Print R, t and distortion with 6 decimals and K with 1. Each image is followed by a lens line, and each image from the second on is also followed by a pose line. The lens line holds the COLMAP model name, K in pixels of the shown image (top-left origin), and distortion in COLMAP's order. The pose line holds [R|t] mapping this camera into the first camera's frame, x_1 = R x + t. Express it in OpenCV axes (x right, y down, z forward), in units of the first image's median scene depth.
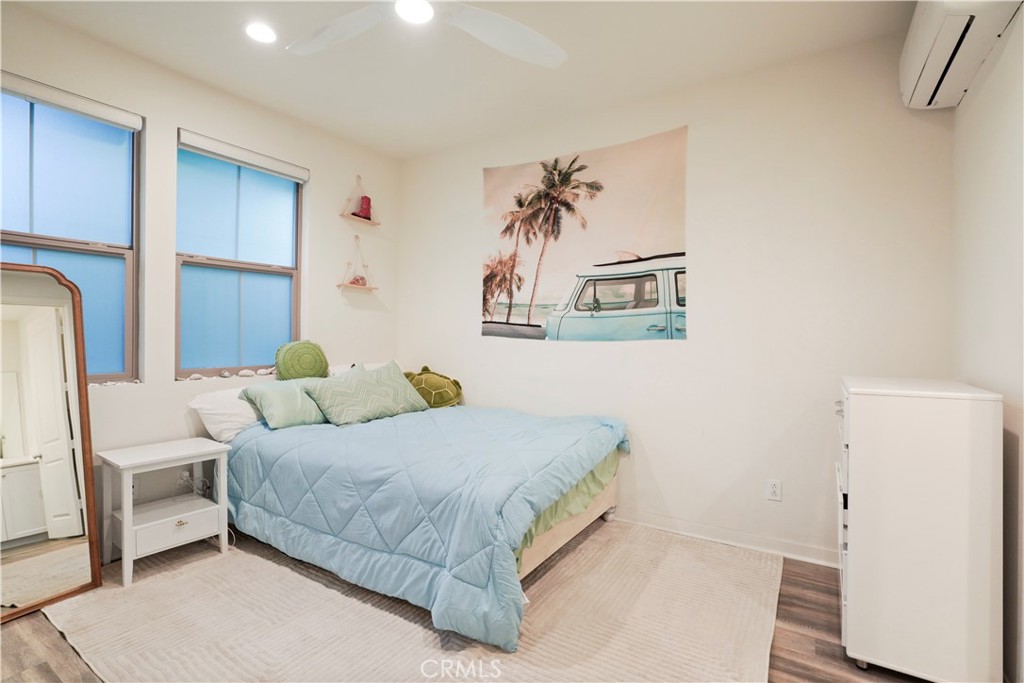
lens RADIAL K [[483.7, 0, 509.6], [0, 483.7, 339.4], [0, 0, 1]] dist [-0.007643, 0.005371]
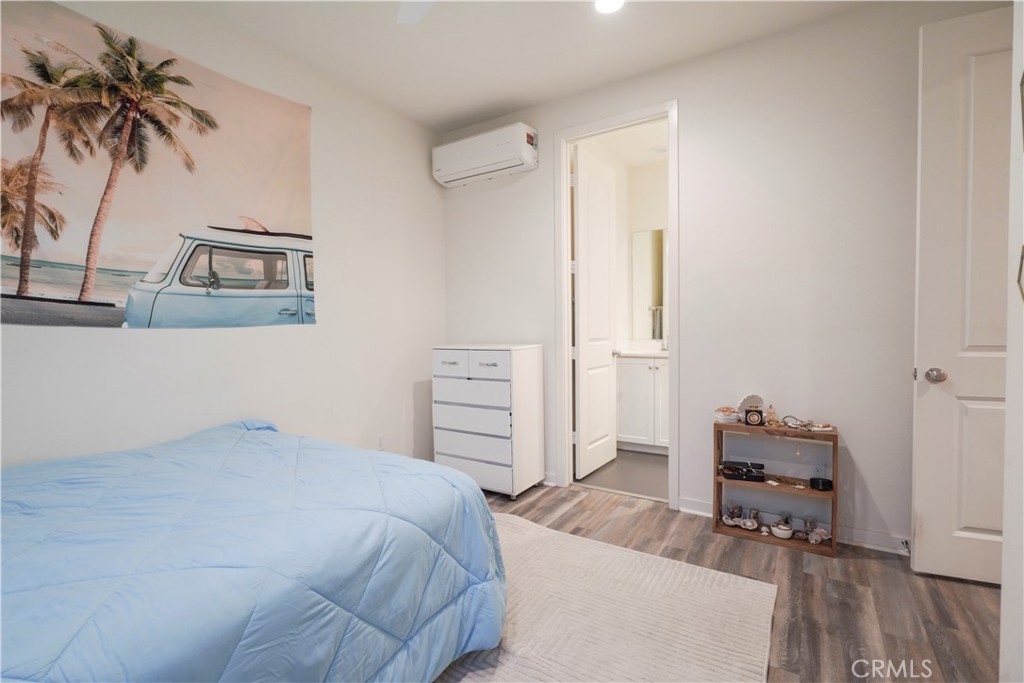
lens RADIAL K [[483.7, 0, 510.7], [0, 483.7, 341.6], [0, 0, 1]] dist [-0.007643, 0.005371]
pose [[-0.009315, -0.054127, 0.998491, -0.565420], [-0.003626, 0.998529, 0.054095, -0.016374], [-0.999950, -0.003117, -0.009497, 0.520582]]
